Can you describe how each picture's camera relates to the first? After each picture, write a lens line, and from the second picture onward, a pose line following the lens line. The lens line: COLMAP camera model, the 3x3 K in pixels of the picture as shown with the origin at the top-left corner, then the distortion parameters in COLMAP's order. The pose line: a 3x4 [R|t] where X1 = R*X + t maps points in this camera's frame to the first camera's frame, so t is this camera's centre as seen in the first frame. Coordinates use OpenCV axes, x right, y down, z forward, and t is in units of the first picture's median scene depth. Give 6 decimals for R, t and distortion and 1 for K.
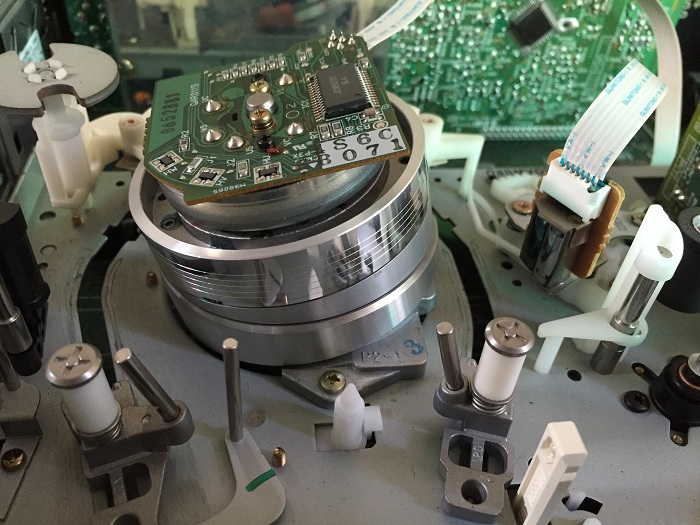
lens RADIAL K [[613.3, 0, 348.9], [0, 613.3, 263.1], [0, 0, 1]] dist [0.074654, -0.115560]
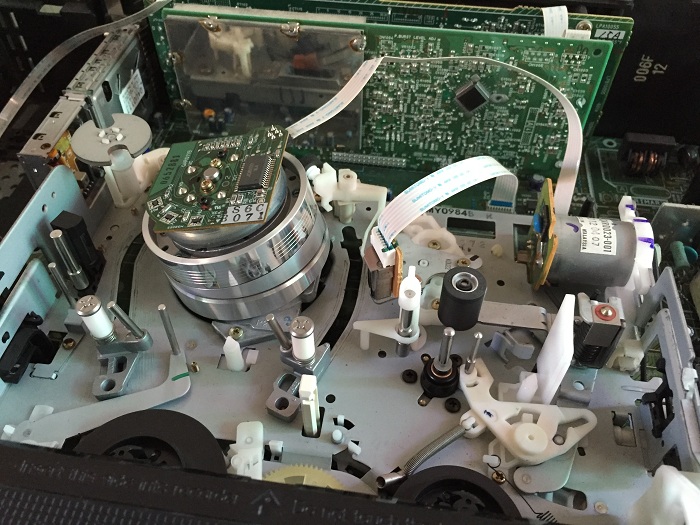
lens RADIAL K [[613.3, 0, 350.6], [0, 613.3, 263.1], [0, 0, 1]] dist [0.074654, -0.115560]
pose [[0.962351, 0.152986, -0.224669, 0.395260], [-0.127416, 0.984031, 0.124291, -0.161959], [0.240096, -0.090985, 0.966476, -0.373062]]
